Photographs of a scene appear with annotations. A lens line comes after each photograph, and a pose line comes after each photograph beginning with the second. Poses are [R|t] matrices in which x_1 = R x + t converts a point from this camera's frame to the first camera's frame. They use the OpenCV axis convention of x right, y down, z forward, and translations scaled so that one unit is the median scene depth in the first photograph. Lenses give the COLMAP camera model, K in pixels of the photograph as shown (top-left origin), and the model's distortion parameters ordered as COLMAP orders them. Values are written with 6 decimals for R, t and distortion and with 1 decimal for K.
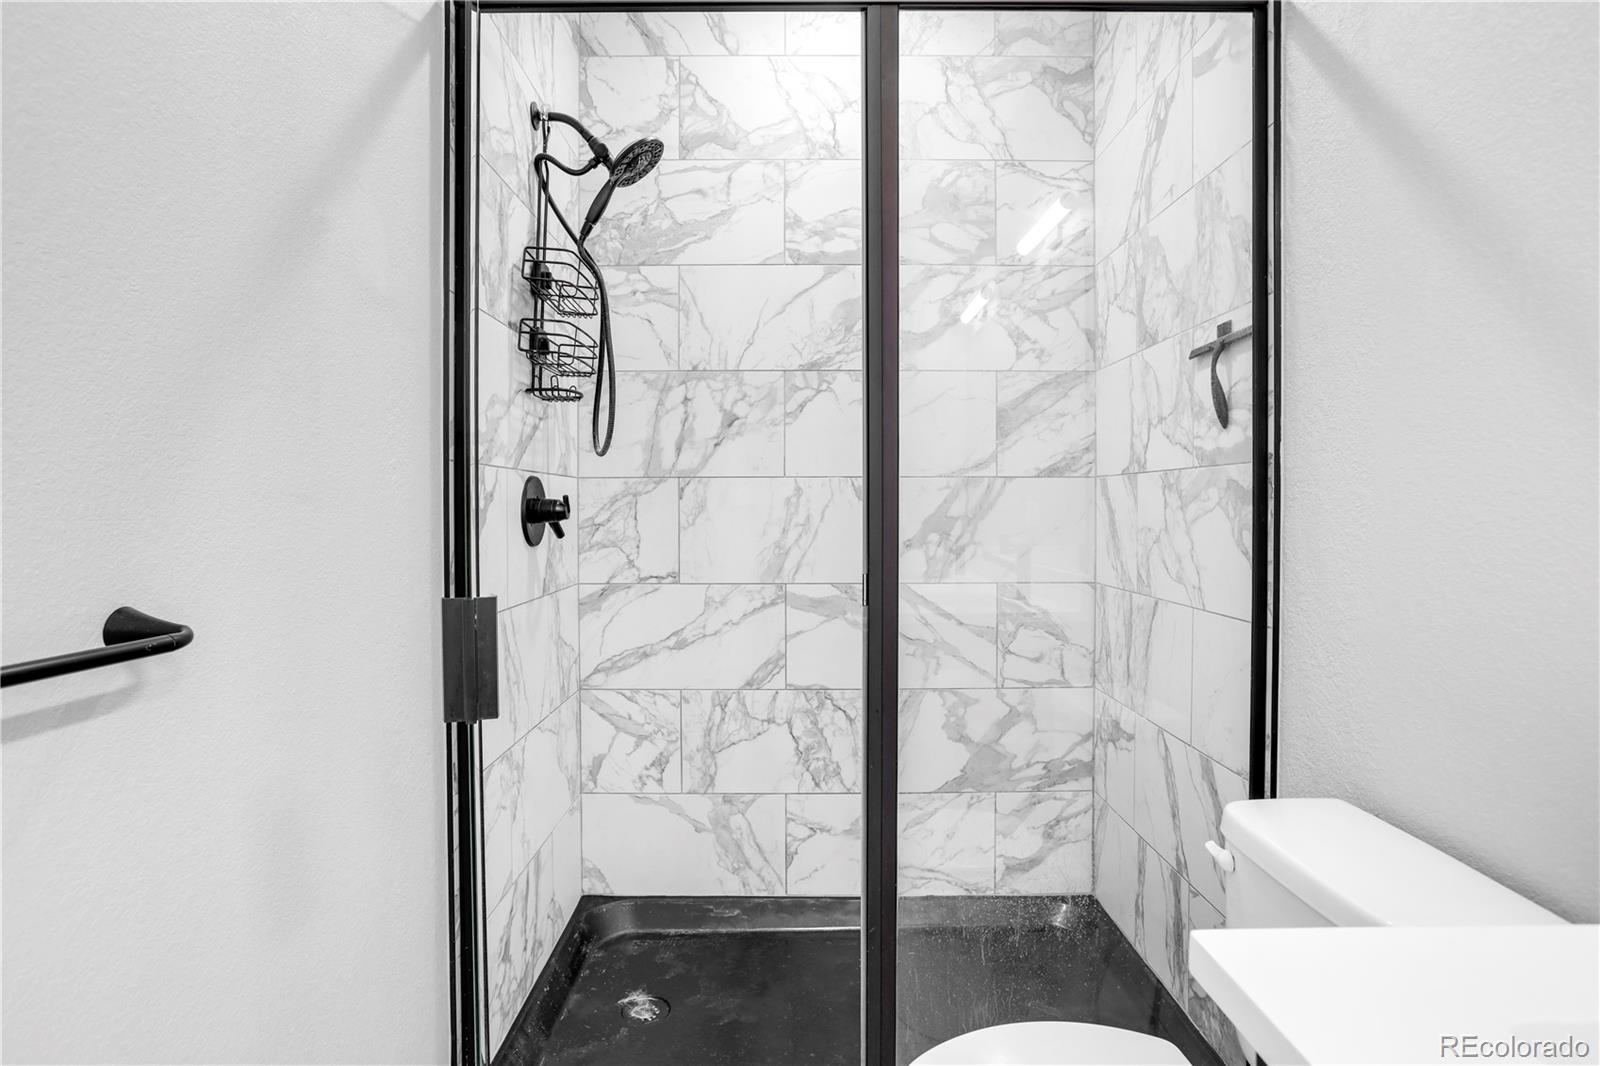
lens RADIAL K [[816.3, 0, 798.5], [0, 816.3, 511.8], [0, 0, 1]] dist [-0.073293, 0.044868]
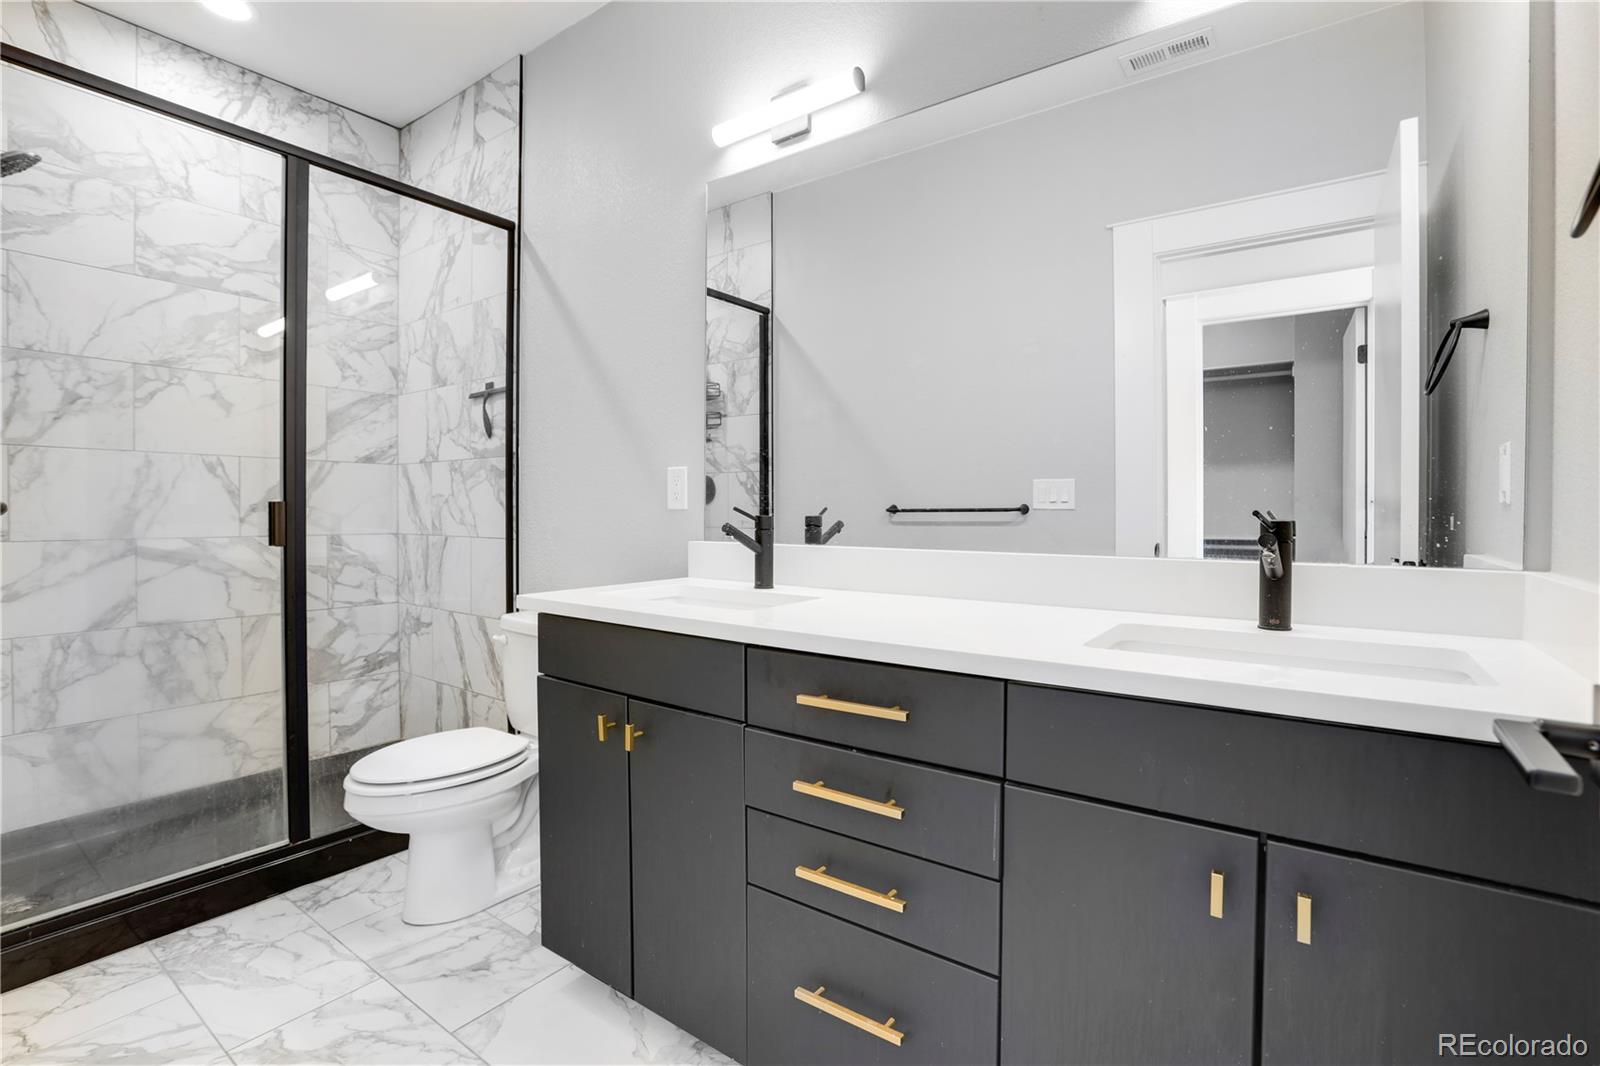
lens RADIAL K [[720.6, 0, 795.0], [0, 720.6, 514.7], [0, 0, 1]] dist [-0.001833, 0.000200]
pose [[0.579310, -0.004790, 0.815093, -0.322209], [0.008769, 0.999961, -0.000356, 0.061389], [-0.815060, 0.007354, 0.579329, -0.419888]]
